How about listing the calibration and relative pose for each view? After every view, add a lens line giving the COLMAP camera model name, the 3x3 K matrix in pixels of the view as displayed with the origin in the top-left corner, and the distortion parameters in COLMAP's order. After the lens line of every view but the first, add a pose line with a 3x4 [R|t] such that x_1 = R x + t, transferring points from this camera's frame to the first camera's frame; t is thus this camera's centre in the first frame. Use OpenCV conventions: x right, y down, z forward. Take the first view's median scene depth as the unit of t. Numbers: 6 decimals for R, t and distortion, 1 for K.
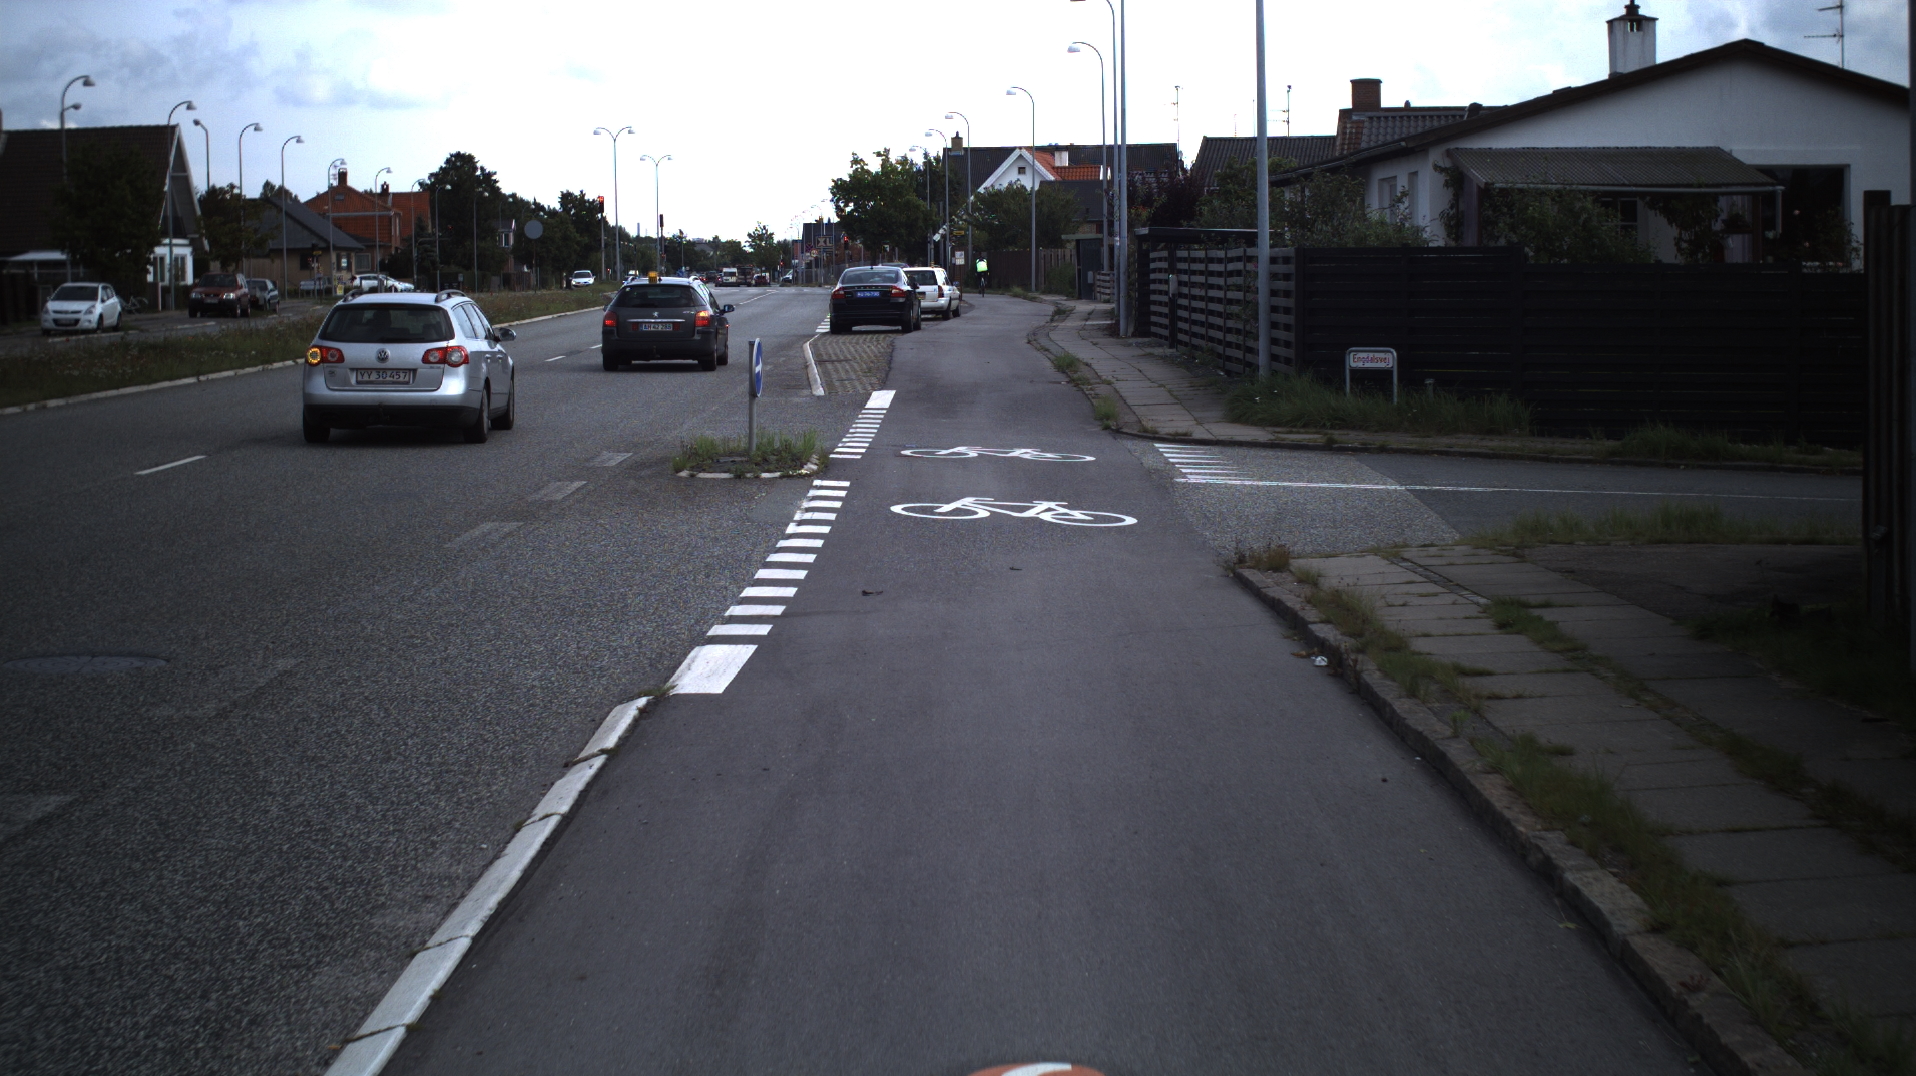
lens RADIAL K [[3809.3, 0, 946.0], [0, 3809.3, 558.0], [0, 0, 1]] dist [-0.272707, 0.000000]
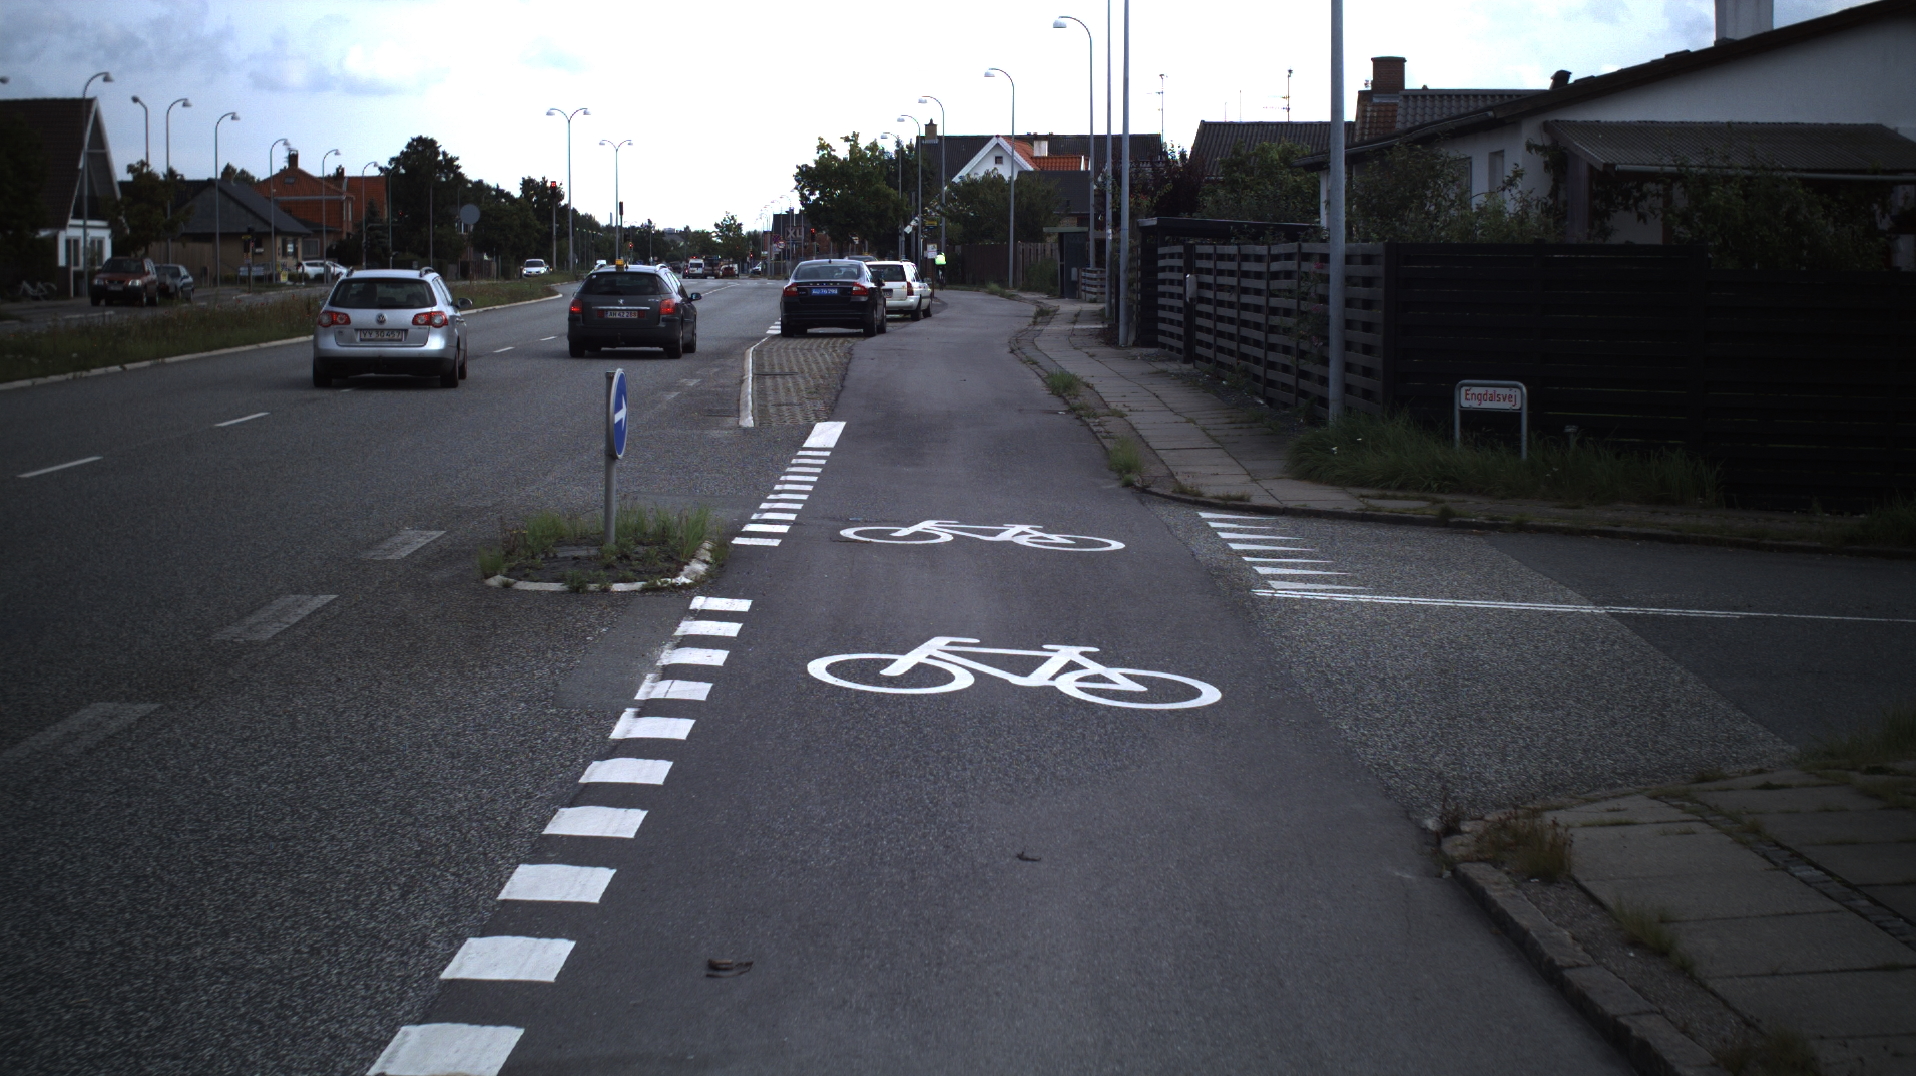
lens RADIAL K [[3809.3, 0, 960.3], [0, 3809.3, 523.4], [0, 0, 1]] dist [-0.272707, 0.000000]
pose [[0.999853, 0.012418, 0.011789, 0.000582], [-0.012330, 0.999896, -0.007542, -0.008755], [-0.011881, 0.007396, 0.999902, 0.112381]]
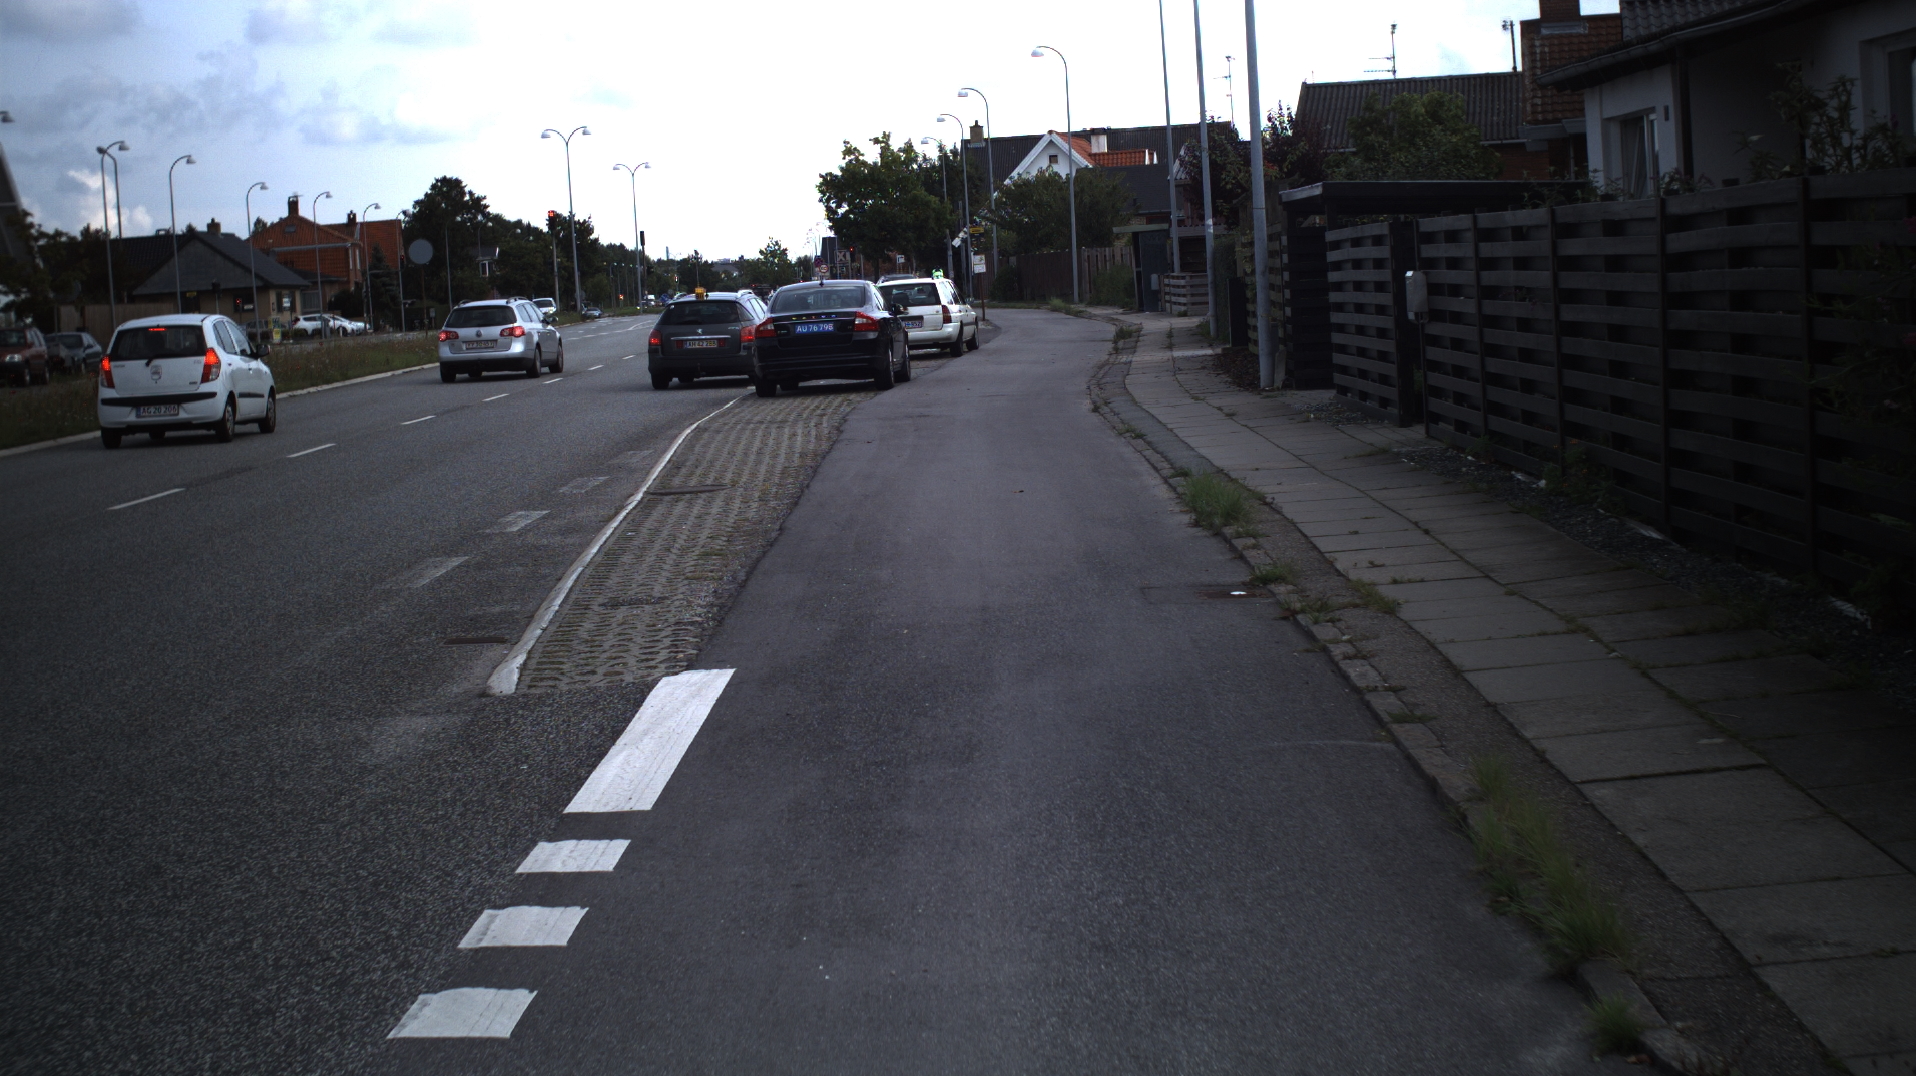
lens RADIAL K [[3698.4, 0, 966.0], [0, 3698.4, 541.8], [0, 0, 1]] dist [-0.195996, 0.000000]
pose [[0.998985, -0.044507, -0.006888, 0.004728], [0.044472, 0.998998, -0.005049, -0.027296], [0.007106, 0.004738, 0.999964, 0.359792]]
